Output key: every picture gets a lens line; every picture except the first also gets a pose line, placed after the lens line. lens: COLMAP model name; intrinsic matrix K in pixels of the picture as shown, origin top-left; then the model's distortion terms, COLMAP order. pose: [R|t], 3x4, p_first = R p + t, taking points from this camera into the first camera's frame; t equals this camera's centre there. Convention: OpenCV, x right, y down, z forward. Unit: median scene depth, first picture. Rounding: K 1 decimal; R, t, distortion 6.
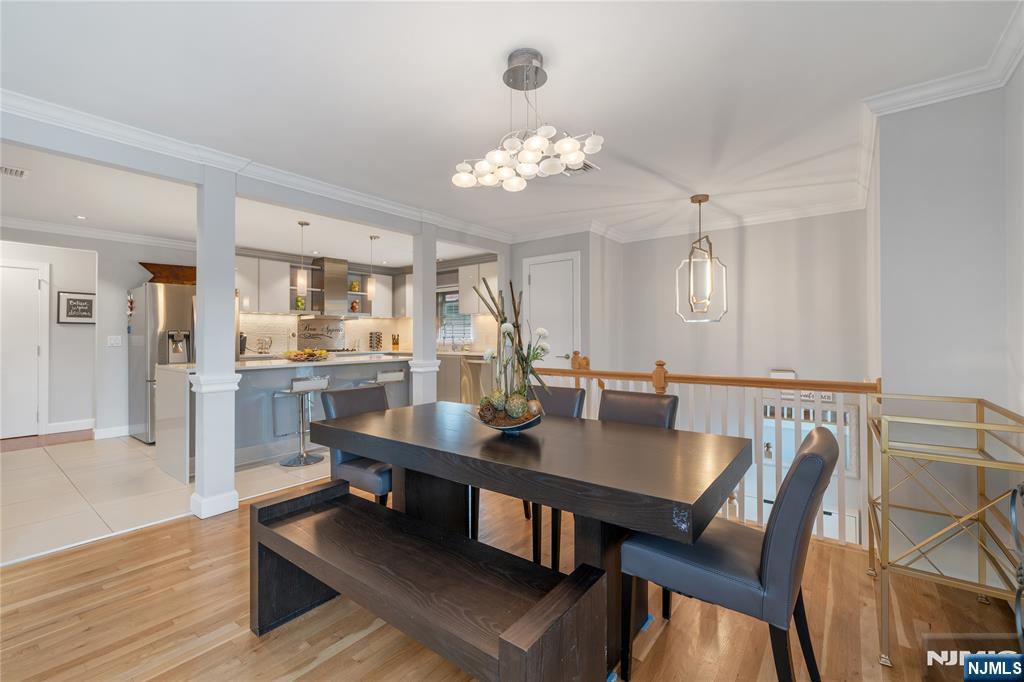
lens RADIAL K [[435.6, 0, 512.0], [0, 435.6, 341.0], [0, 0, 1]] dist [-0.001870, -0.000373]
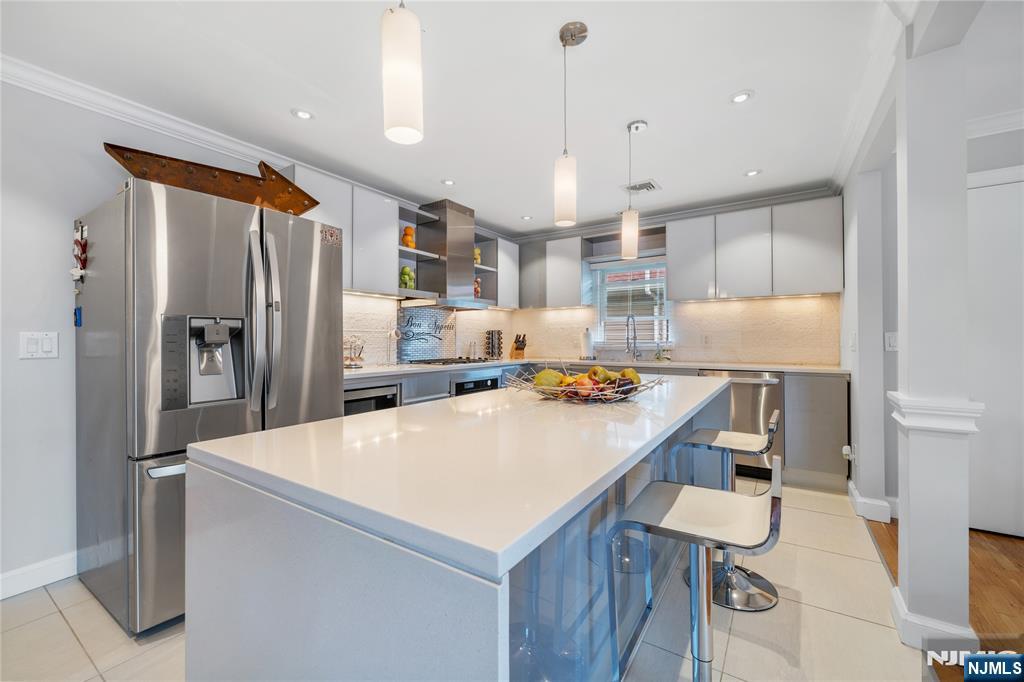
lens RADIAL K [[413.0, 0, 508.9], [0, 413.0, 340.2], [0, 0, 1]] dist [-0.000250, -0.000094]
pose [[0.997987, 0.004785, 0.063244, -0.389862], [-0.004324, 0.999963, -0.007438, -0.002075], [-0.063277, 0.007150, 0.997970, 0.457048]]
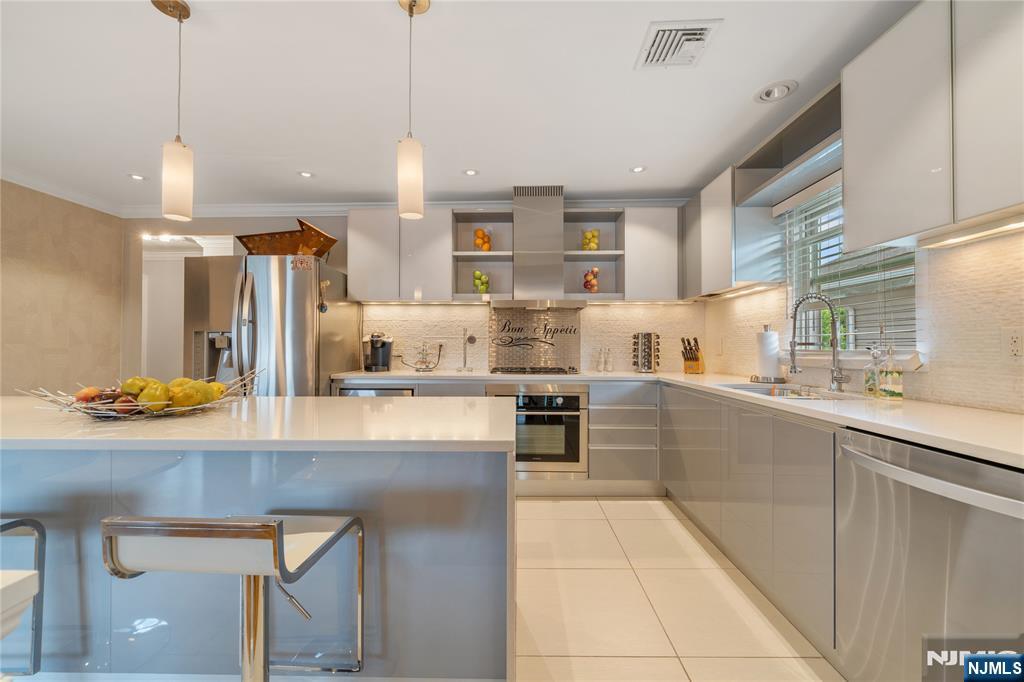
lens RADIAL K [[413.0, 0, 508.9], [0, 413.0, 340.2], [0, 0, 1]] dist [-0.000250, -0.000094]
pose [[0.594279, -0.004528, -0.804246, -0.046408], [-0.008141, 0.999899, -0.011645, -0.007420], [0.804217, 0.013468, 0.594183, 0.722418]]
